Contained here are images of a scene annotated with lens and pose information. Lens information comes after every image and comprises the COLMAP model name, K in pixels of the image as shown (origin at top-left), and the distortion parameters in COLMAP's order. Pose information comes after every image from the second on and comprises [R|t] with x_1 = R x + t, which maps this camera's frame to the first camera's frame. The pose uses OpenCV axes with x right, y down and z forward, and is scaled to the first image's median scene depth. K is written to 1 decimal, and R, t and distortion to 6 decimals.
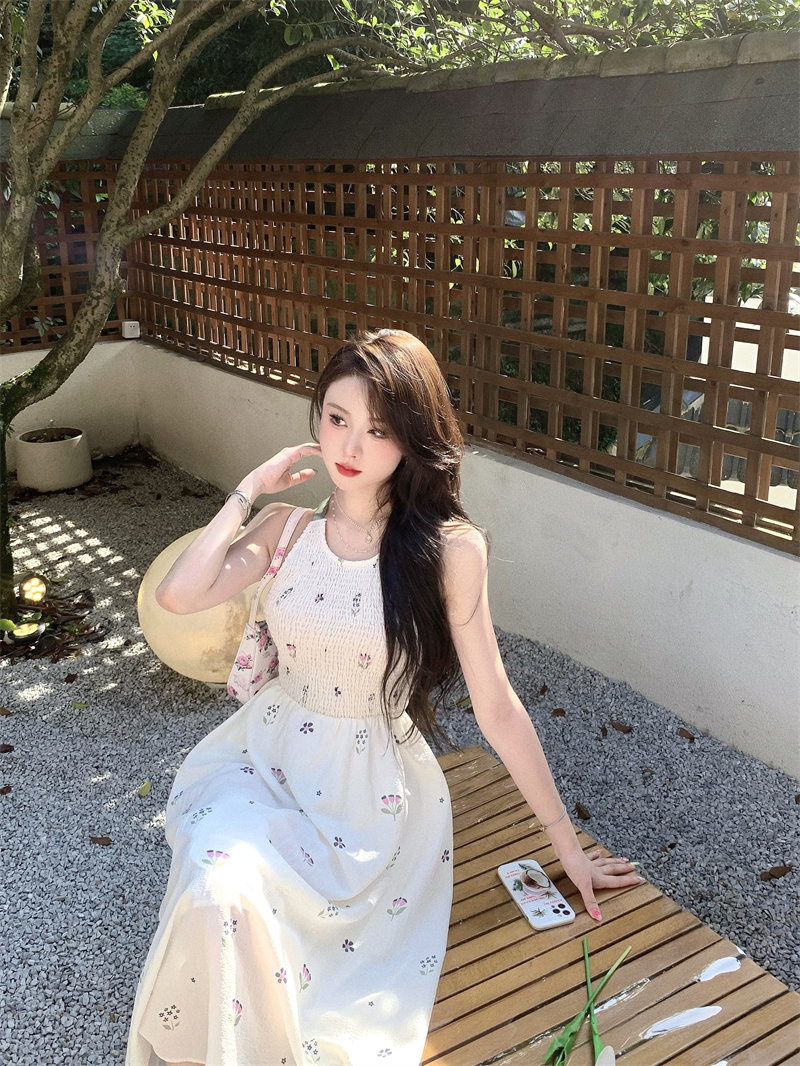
lens RADIAL K [[1014.2, 0, 397.6], [0, 1014.2, 475.6], [0, 0, 1]] dist [-0.000656, -0.023434]
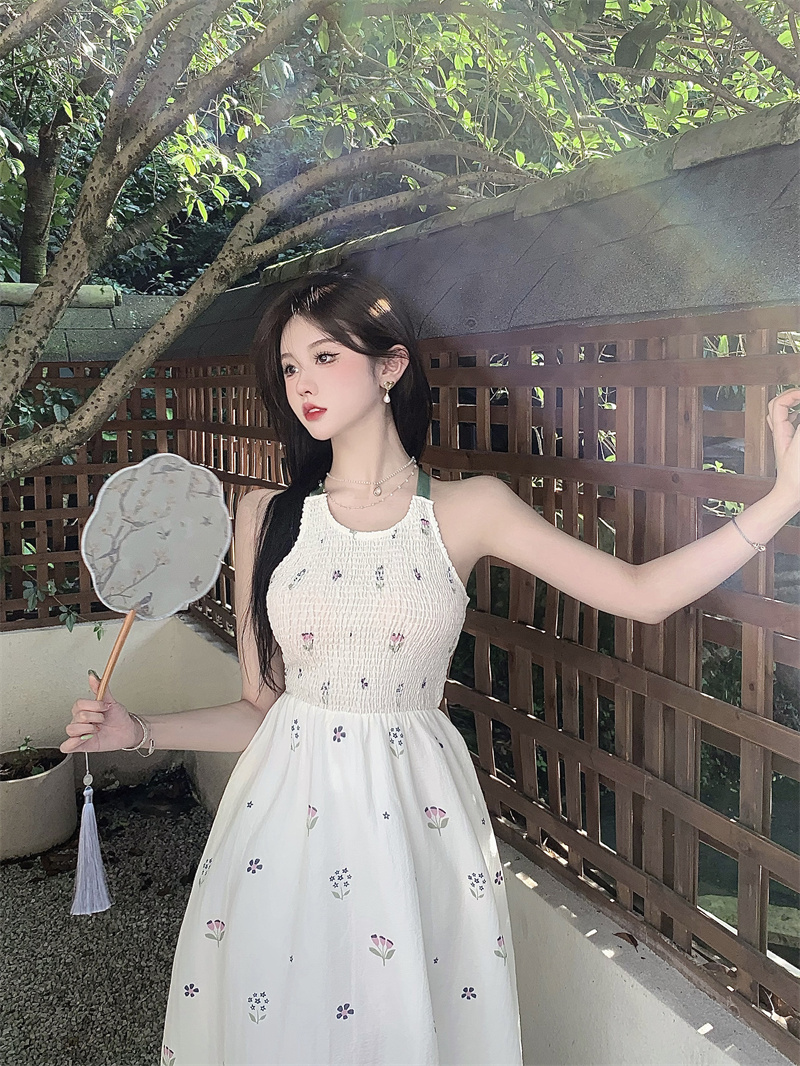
lens RADIAL K [[1047.6, 0, 474.2], [0, 1047.6, 491.8], [0, 0, 1]] dist [0.091327, 0.000567]
pose [[0.988901, 0.009457, -0.148273, 0.072605], [-0.039345, 0.979011, -0.199972, -0.127117], [0.143270, 0.203586, 0.968518, 0.497128]]
